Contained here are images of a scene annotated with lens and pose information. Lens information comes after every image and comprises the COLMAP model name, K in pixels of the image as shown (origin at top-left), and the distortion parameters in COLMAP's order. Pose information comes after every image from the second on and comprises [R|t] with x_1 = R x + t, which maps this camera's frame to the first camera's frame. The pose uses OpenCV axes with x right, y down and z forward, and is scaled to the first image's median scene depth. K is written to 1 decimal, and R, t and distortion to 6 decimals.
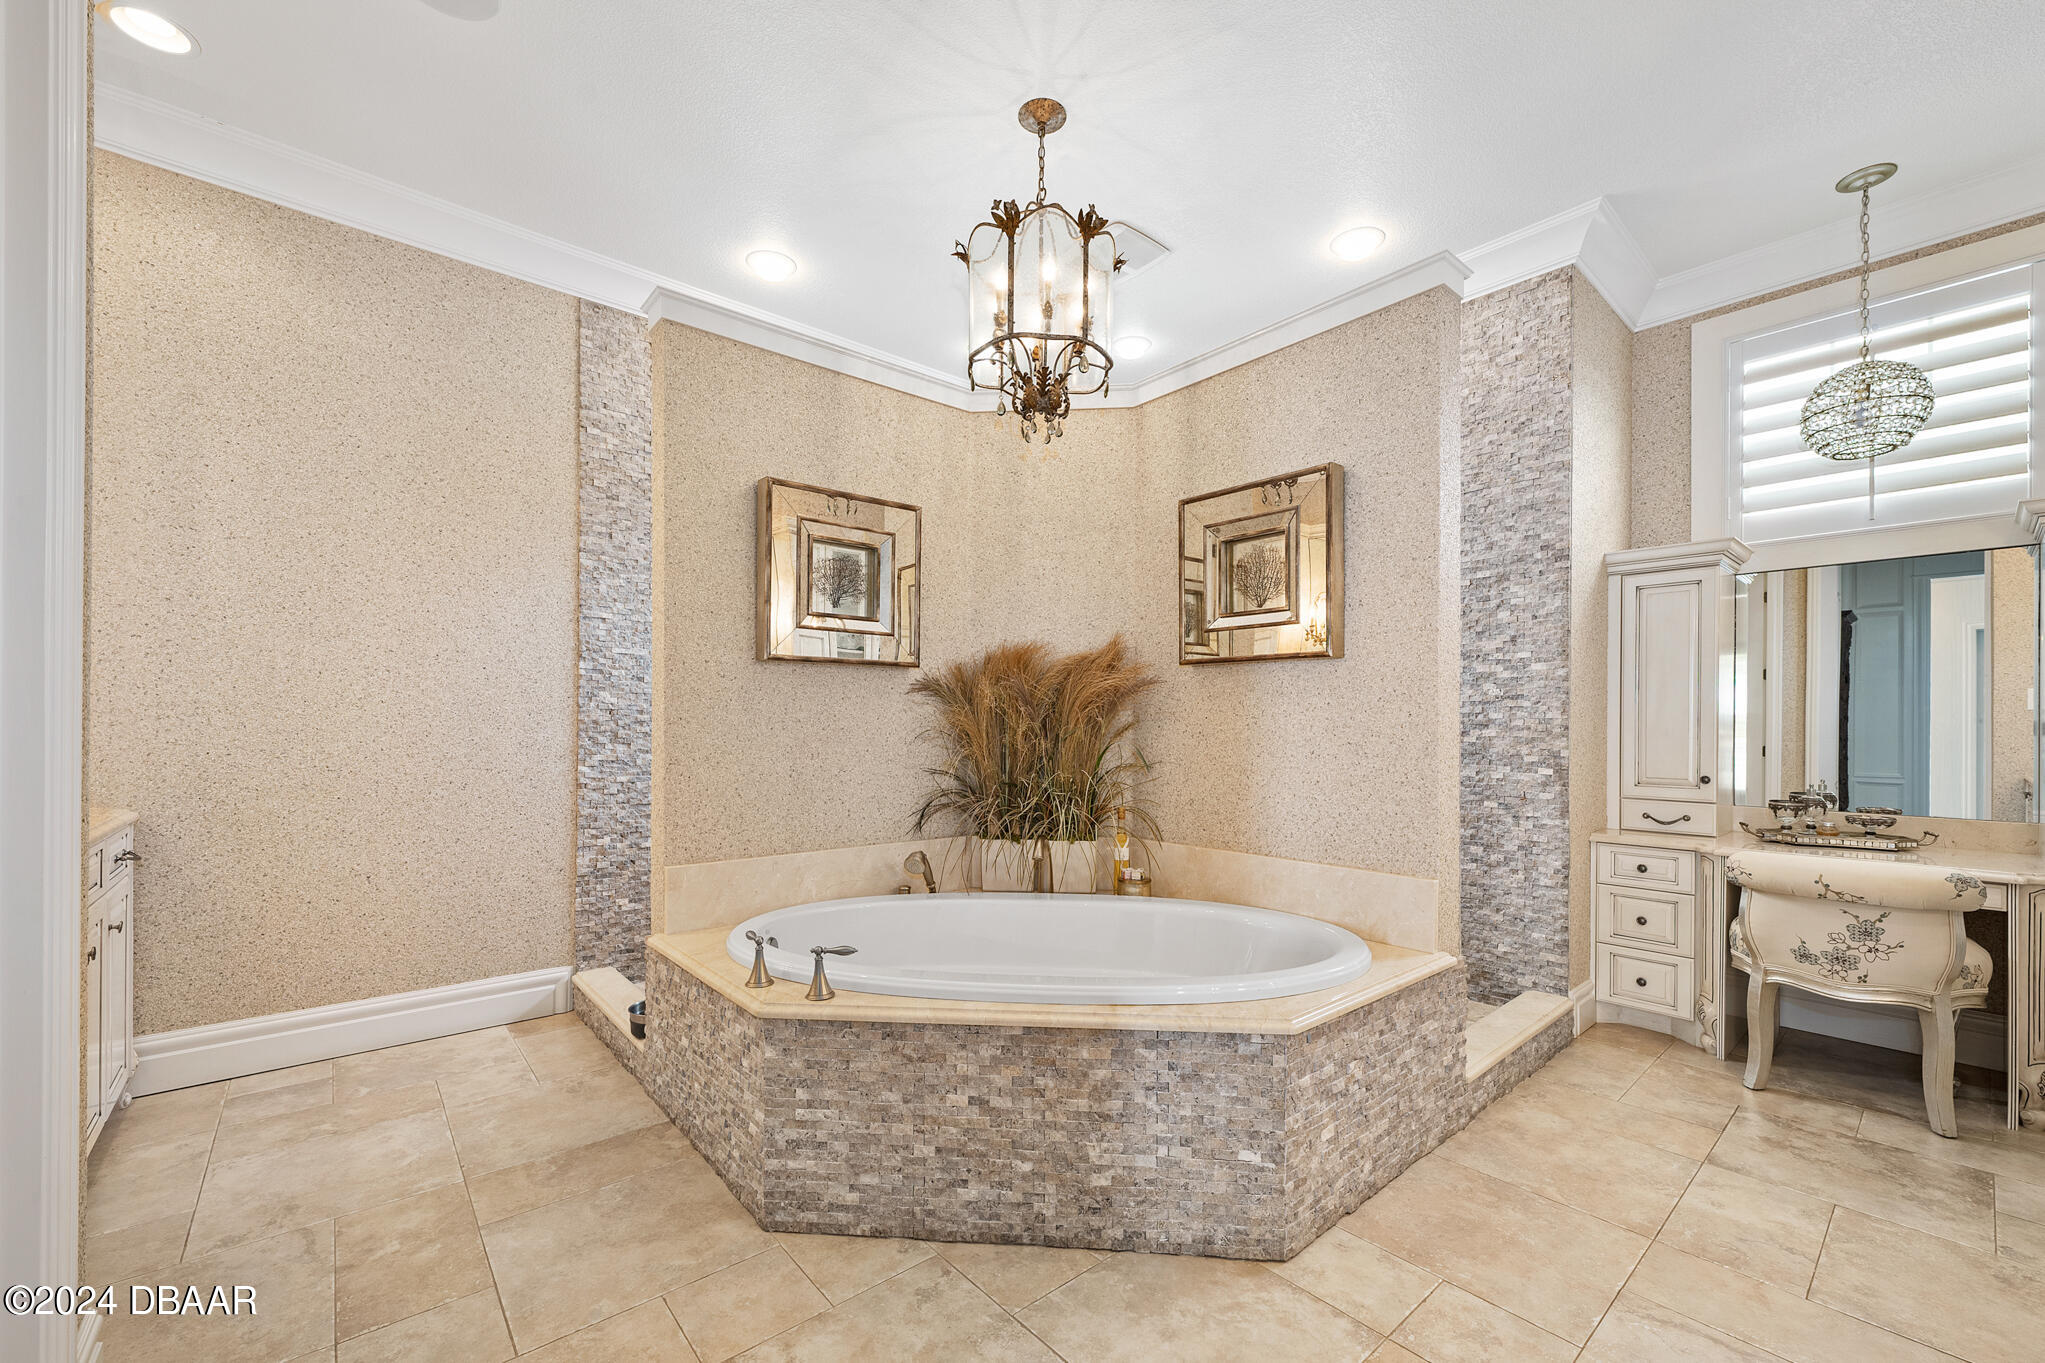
lens RADIAL K [[827.6, 0, 1039.0], [0, 827.6, 724.0], [0, 0, 1]] dist [-0.002091, -0.000175]
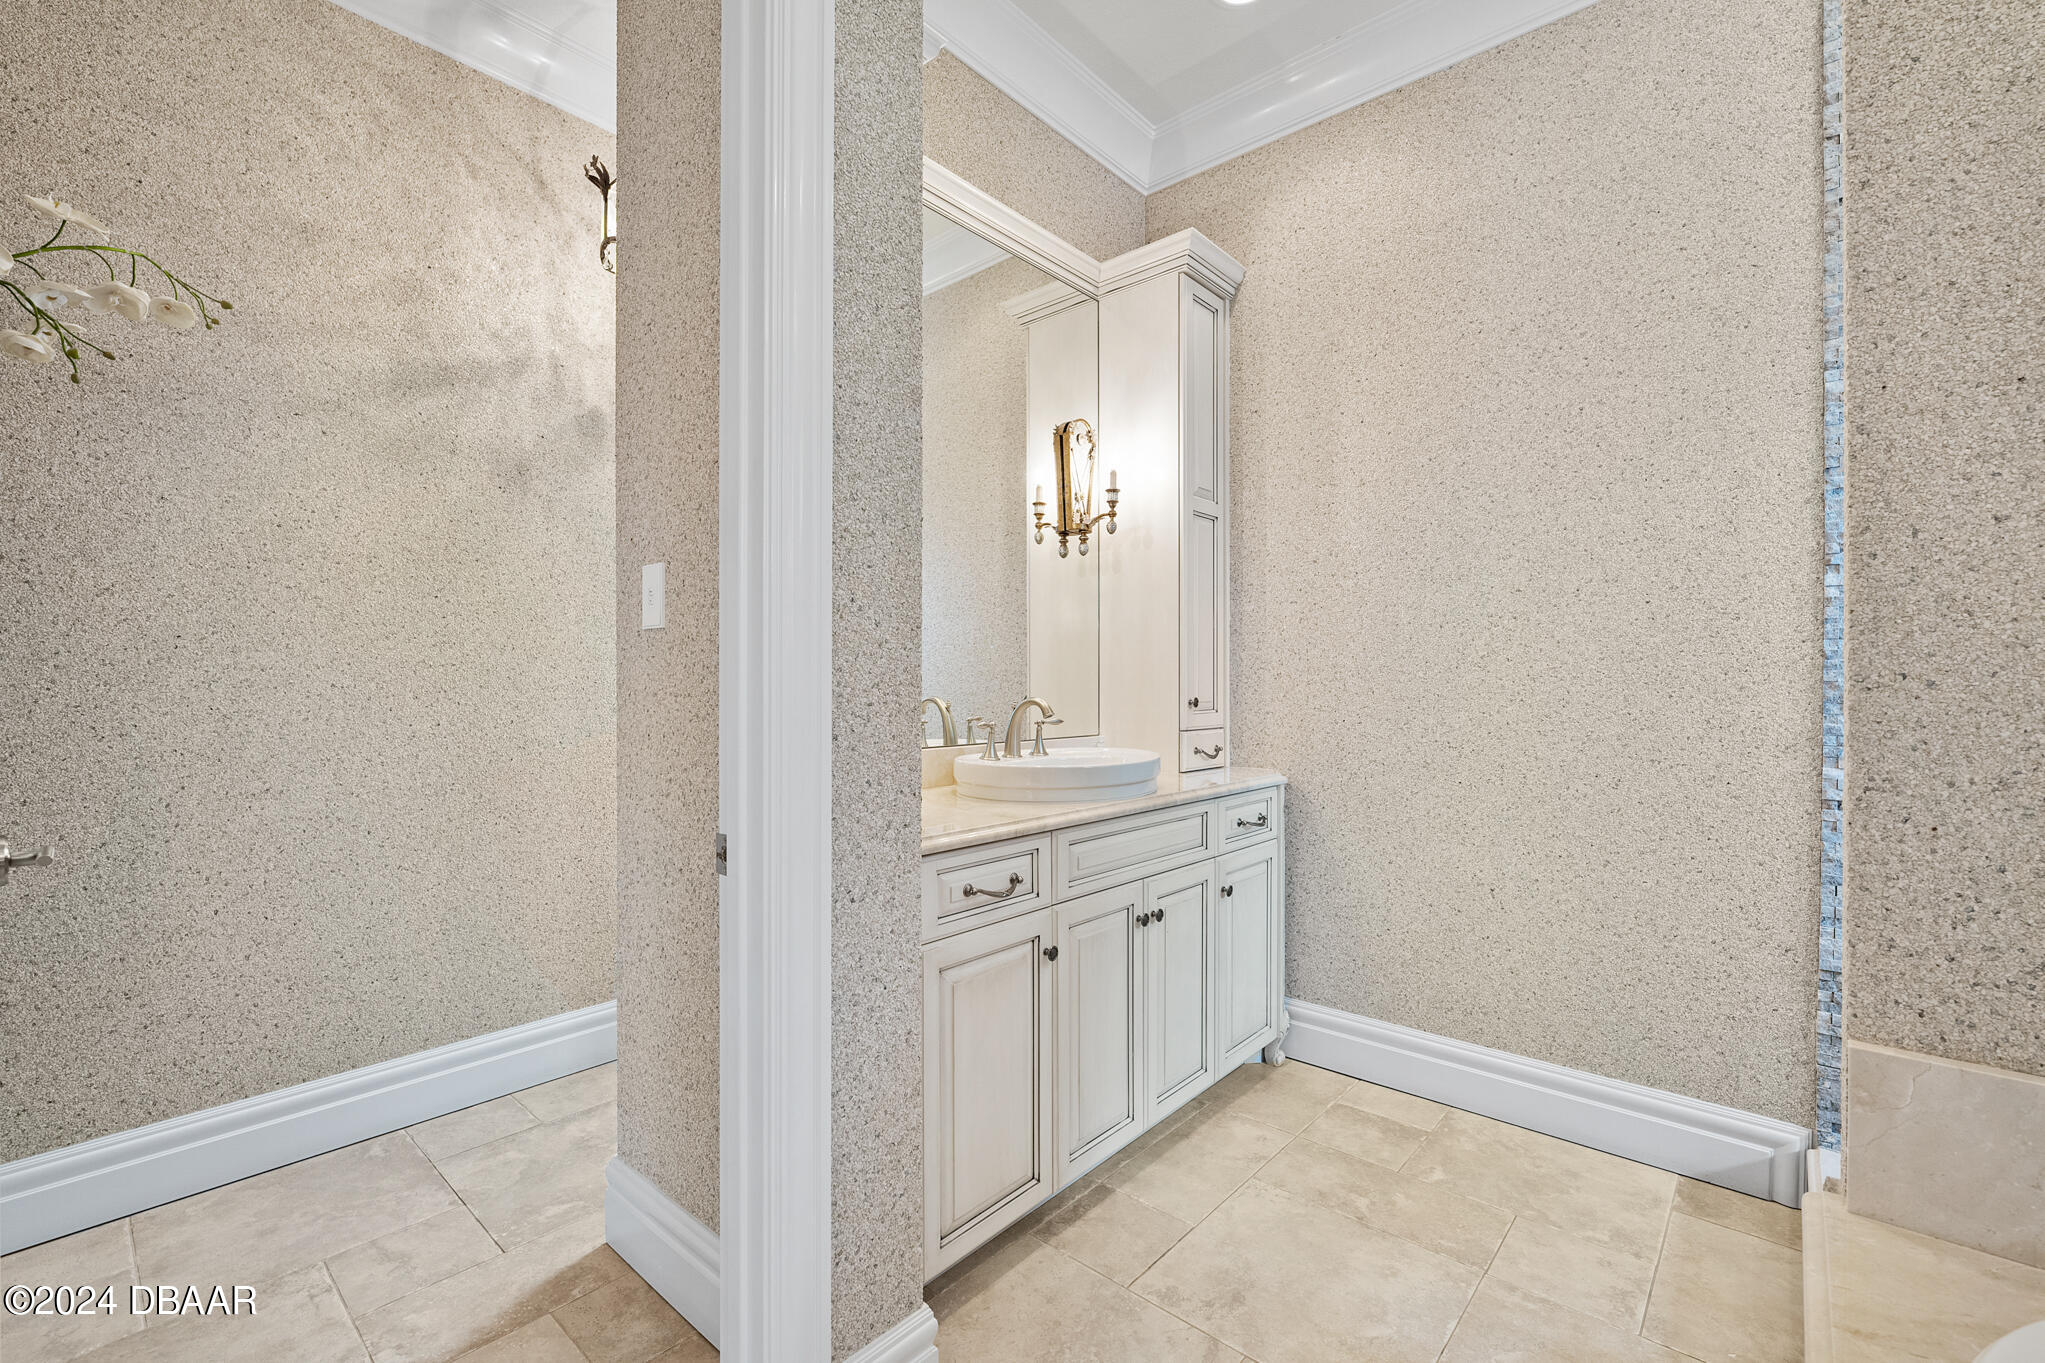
lens RADIAL K [[870.4, 0, 1022.6], [0, 870.4, 688.1], [0, 0, 1]] dist [-0.004149, -0.000173]
pose [[0.126733, -0.001356, -0.991936, -0.071611], [0.000890, 0.999999, -0.001254, -0.000664], [0.991936, -0.000724, 0.126734, 0.486068]]
